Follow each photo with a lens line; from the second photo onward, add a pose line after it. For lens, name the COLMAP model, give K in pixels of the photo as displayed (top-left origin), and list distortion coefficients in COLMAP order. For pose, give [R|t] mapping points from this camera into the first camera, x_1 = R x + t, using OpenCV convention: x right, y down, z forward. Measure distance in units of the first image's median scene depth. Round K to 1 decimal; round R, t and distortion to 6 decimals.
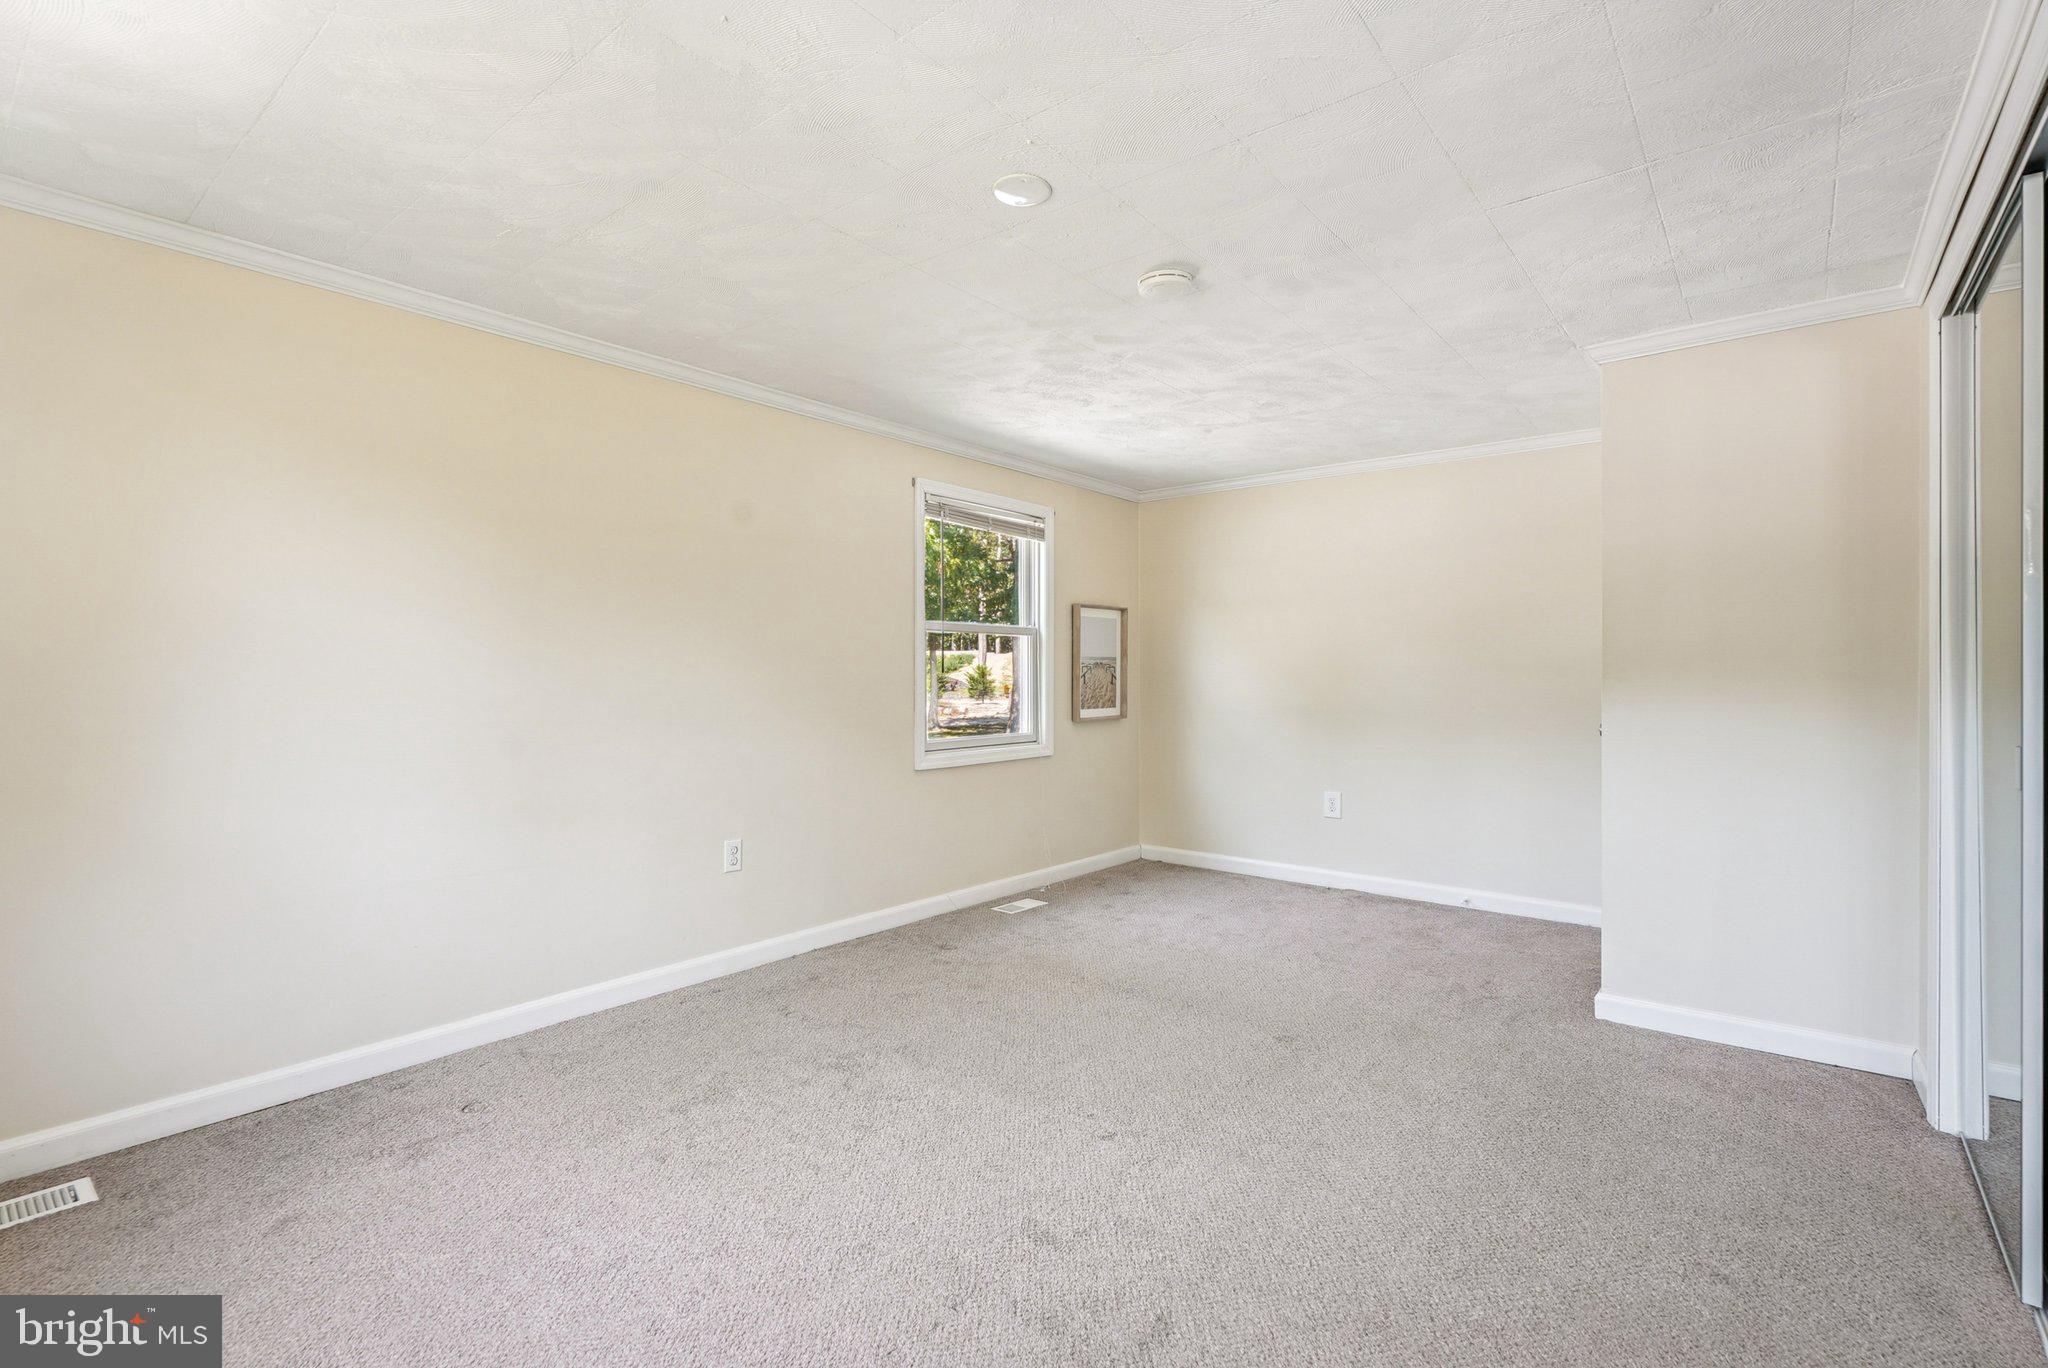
lens RADIAL K [[923.2, 0, 1013.6], [0, 923.2, 679.5], [0, 0, 1]] dist [-0.005807, -0.000662]
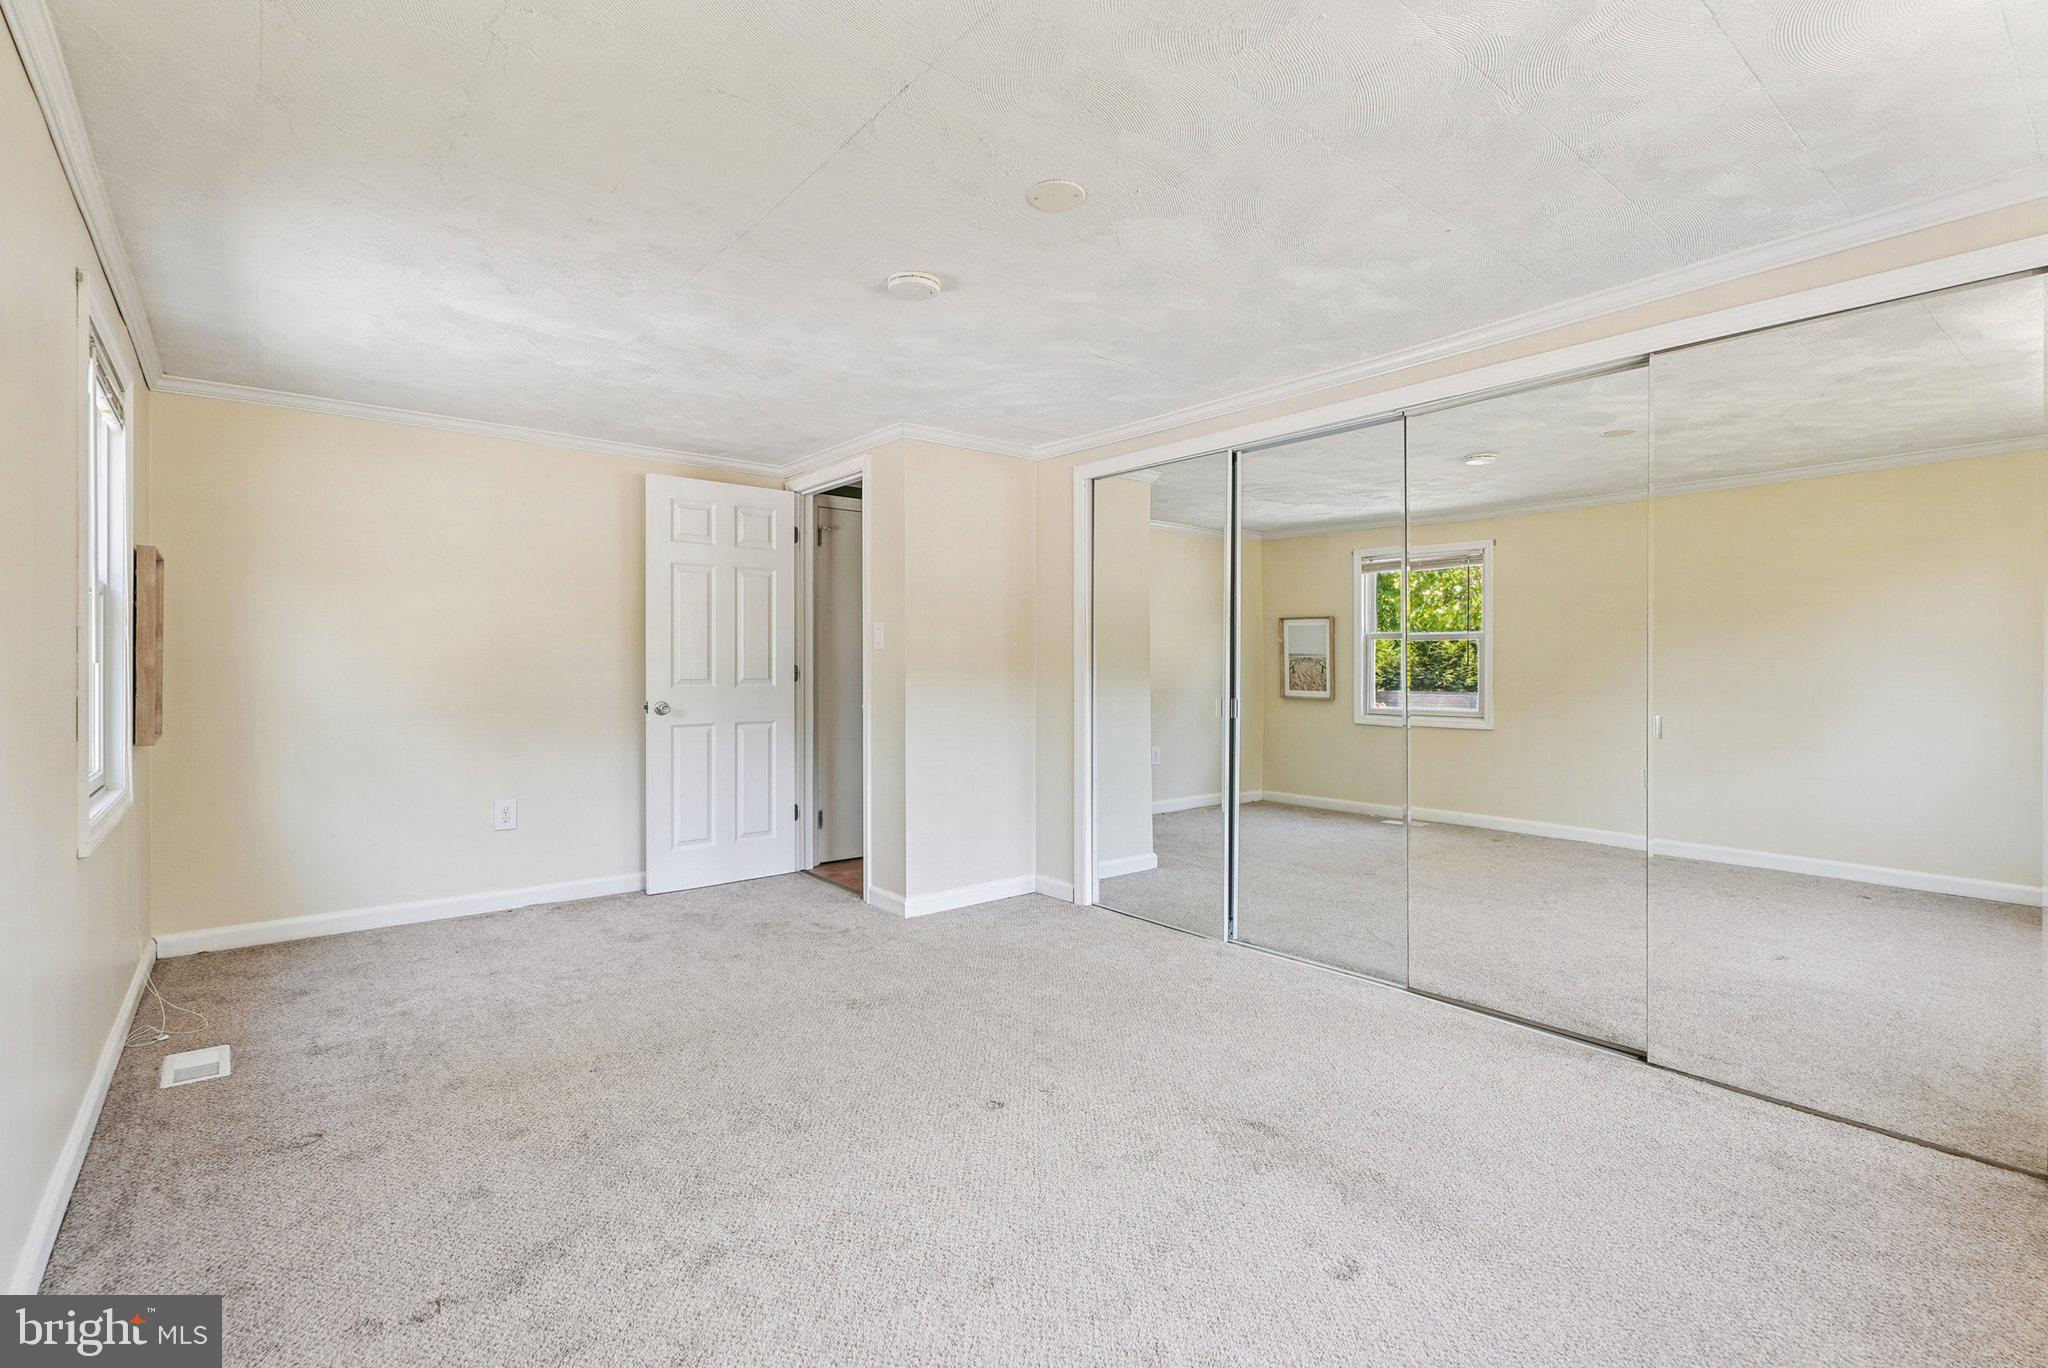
lens RADIAL K [[923.2, 0, 1013.6], [0, 923.2, 679.5], [0, 0, 1]] dist [-0.005807, -0.000662]
pose [[0.191106, -0.013125, 0.981482, -0.569724], [0.003220, 0.999914, 0.012745, -0.002795], [-0.981564, 0.000725, 0.191132, 0.492545]]
